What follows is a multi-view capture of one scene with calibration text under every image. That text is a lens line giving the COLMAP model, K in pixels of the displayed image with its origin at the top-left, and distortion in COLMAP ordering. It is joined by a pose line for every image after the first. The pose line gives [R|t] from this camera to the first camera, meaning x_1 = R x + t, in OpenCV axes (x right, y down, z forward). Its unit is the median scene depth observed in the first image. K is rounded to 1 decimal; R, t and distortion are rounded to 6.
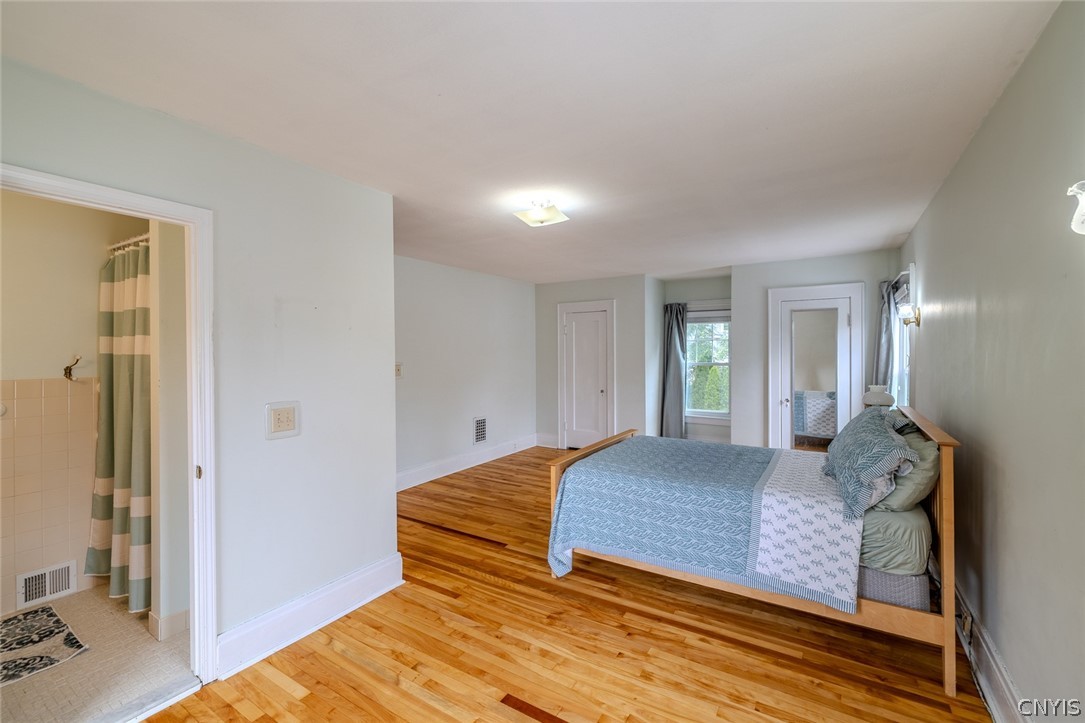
lens RADIAL K [[459.7, 0, 544.0], [0, 459.7, 357.5], [0, 0, 1]] dist [-0.002017, 0.000776]
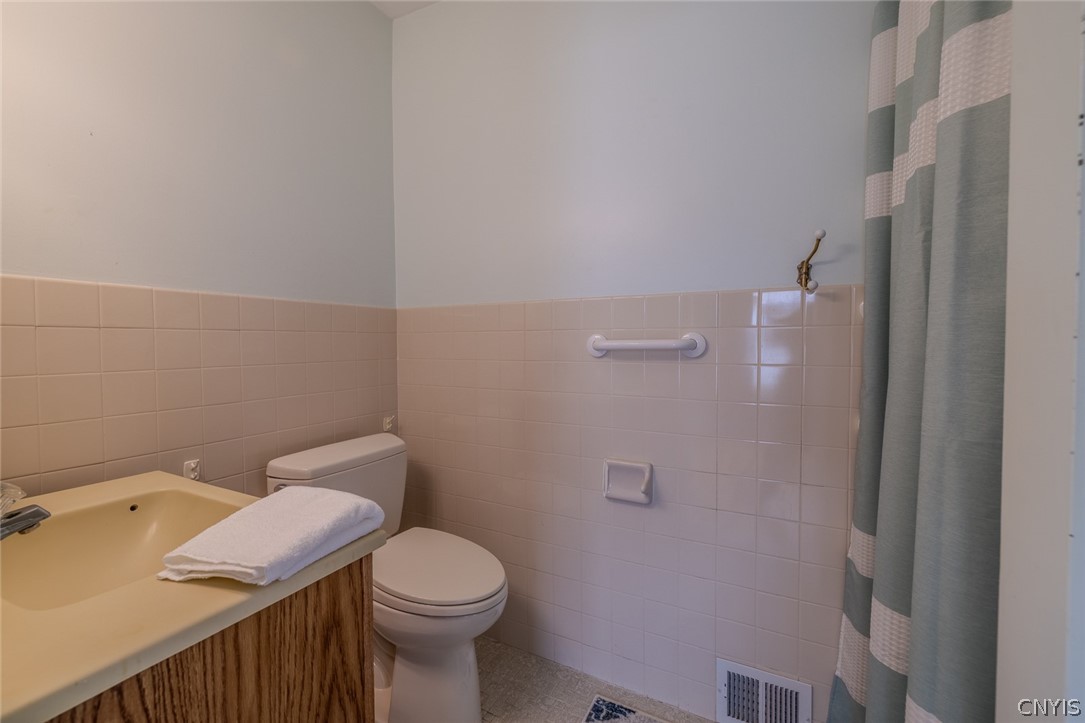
lens RADIAL K [[459.7, 0, 544.4], [0, 459.7, 356.9], [0, 0, 1]] dist [-0.002017, 0.000776]
pose [[0.091199, 0.031962, -0.995320, -0.605048], [0.000479, 0.999483, 0.032140, 0.098969], [0.995833, -0.003408, 0.091137, 0.701252]]
